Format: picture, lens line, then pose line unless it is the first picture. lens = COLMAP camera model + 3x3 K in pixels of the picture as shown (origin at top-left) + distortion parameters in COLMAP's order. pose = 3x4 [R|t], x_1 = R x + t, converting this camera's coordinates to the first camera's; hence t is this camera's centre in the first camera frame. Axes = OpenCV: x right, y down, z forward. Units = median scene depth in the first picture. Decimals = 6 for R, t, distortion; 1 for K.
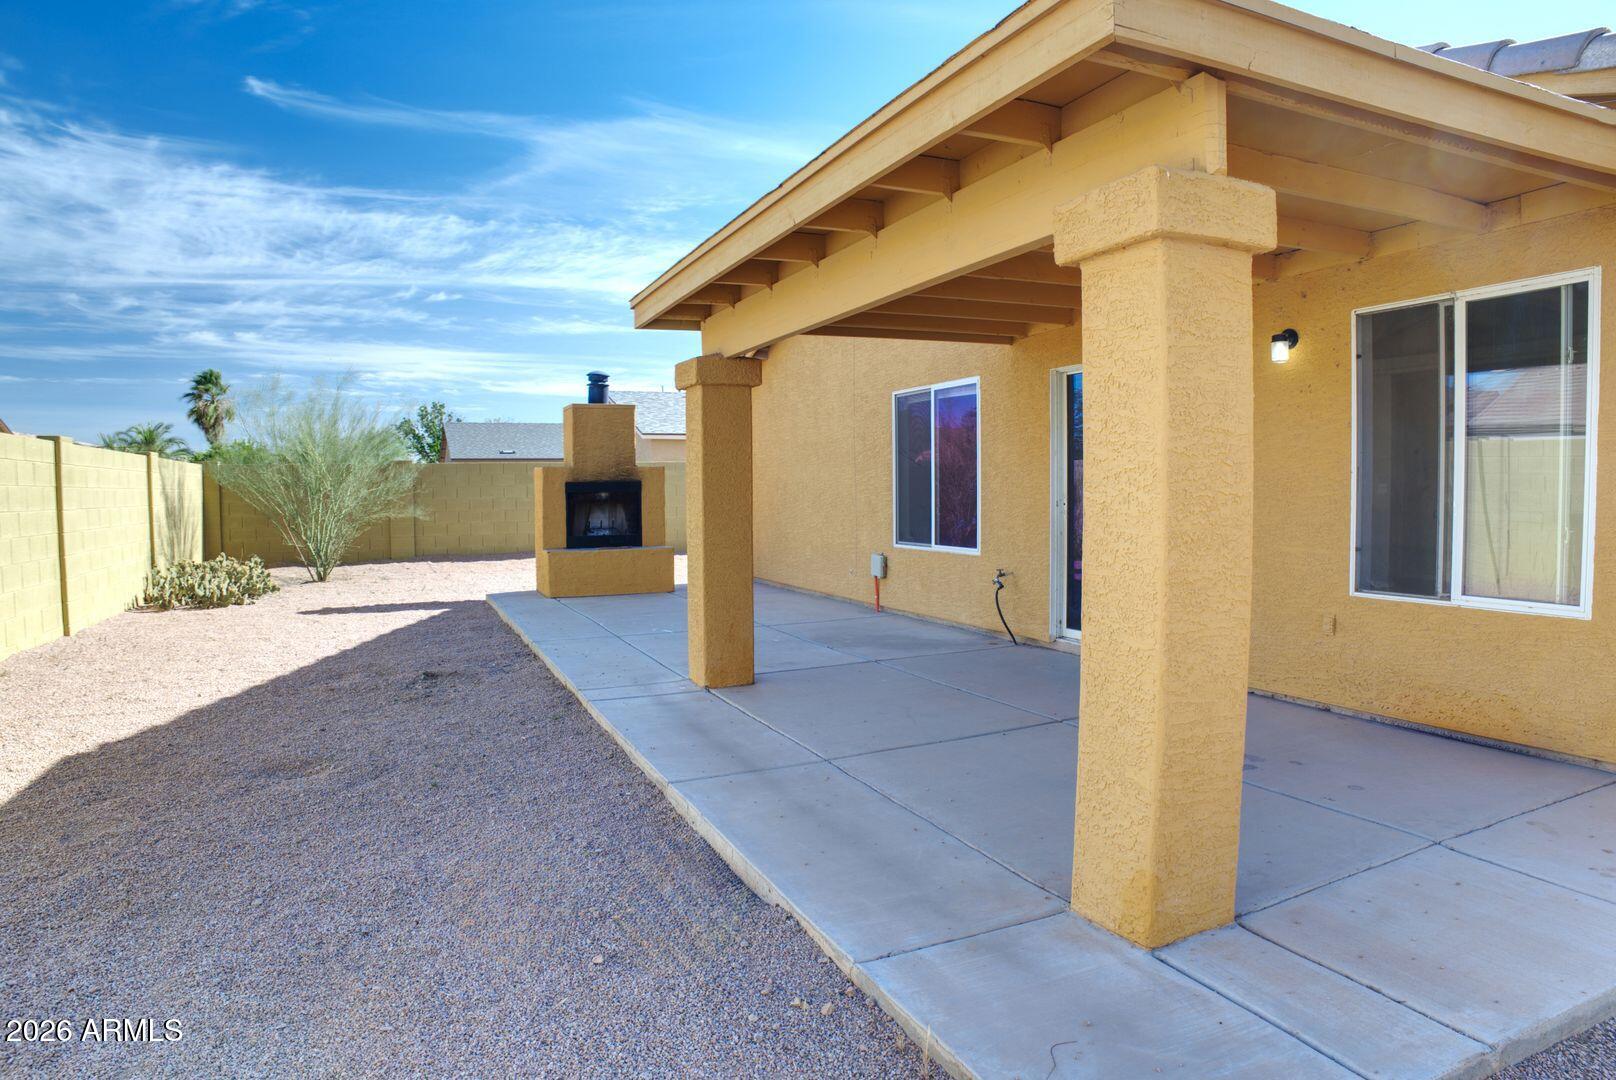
lens RADIAL K [[971.5, 0, 808.0], [0, 971.5, 540.0], [0, 0, 1]] dist [-0.190258, 0.090790]
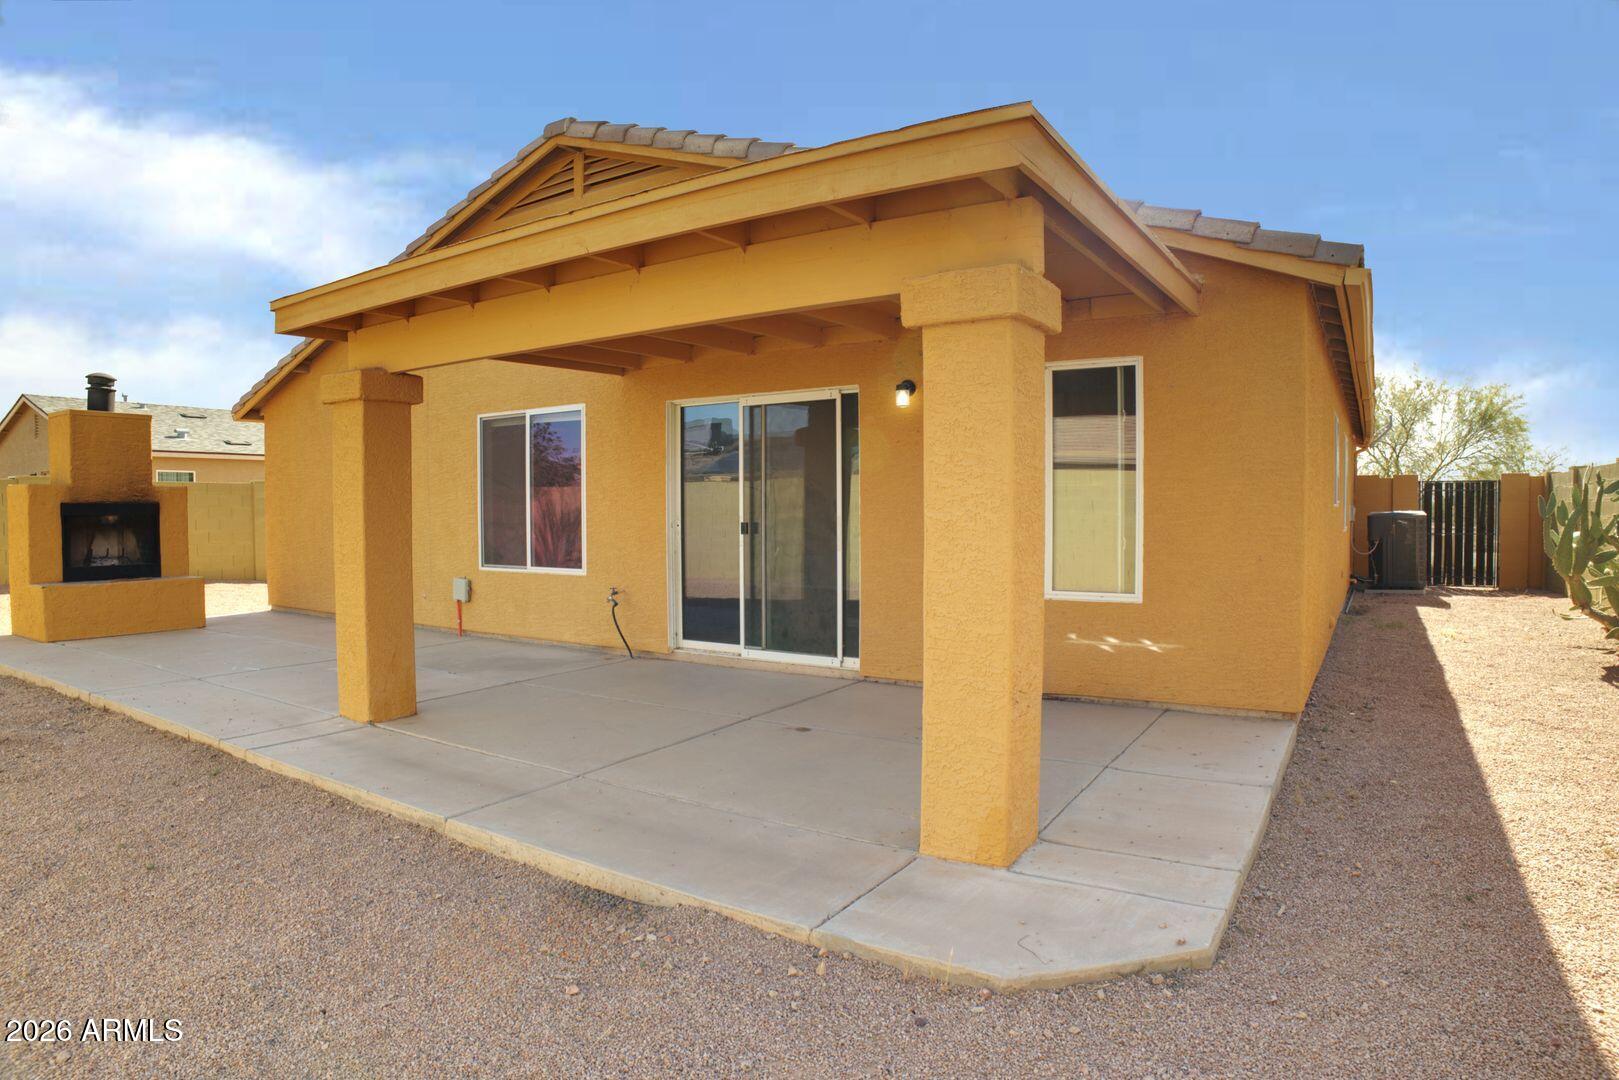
lens RADIAL K [[948.7, 0, 809.5], [0, 948.7, 540.0], [0, 0, 1]] dist [-0.187216, 0.088976]
pose [[0.834341, -0.011138, 0.551136, -0.192602], [0.024404, 0.999562, -0.016743, 0.000819], [-0.550708, 0.027420, 0.834247, 0.023054]]
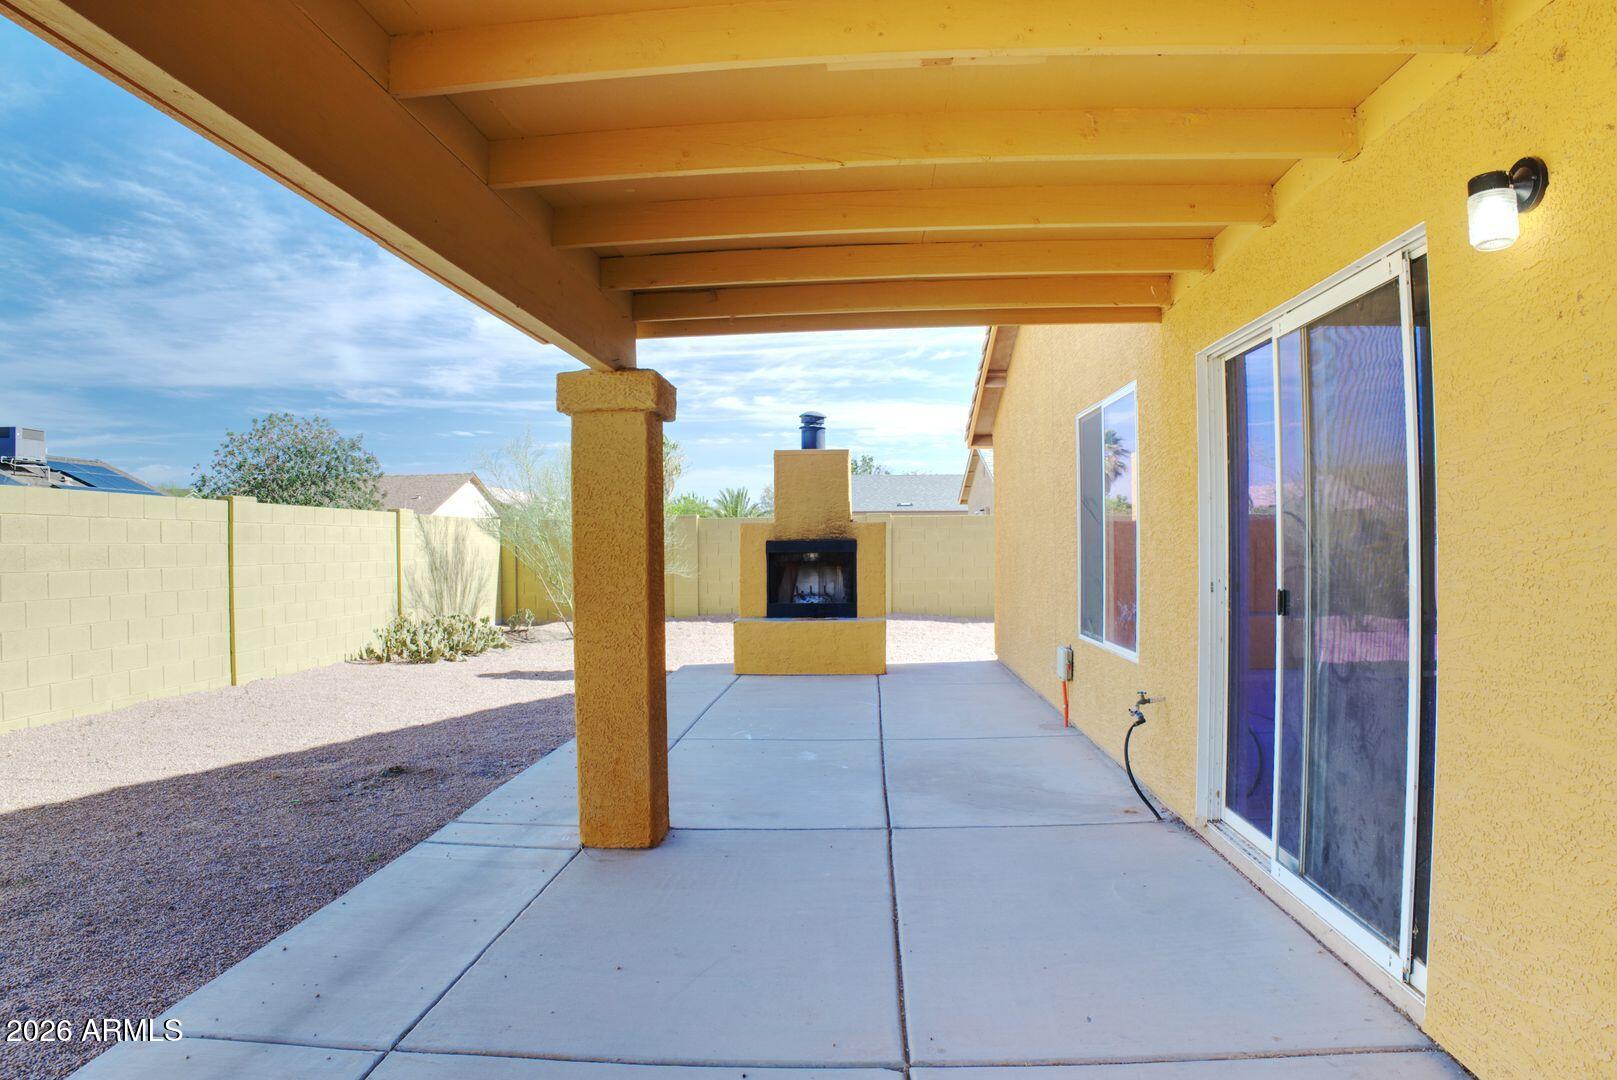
lens RADIAL K [[972.1, 0, 808.5], [0, 972.1, 540.0], [0, 0, 1]] dist [-0.190258, 0.090790]
pose [[0.884058, -0.000221, -0.467377, 0.299039], [-0.024646, 0.998586, -0.047092, -0.032566], [0.466727, 0.053151, 0.882803, 0.380269]]
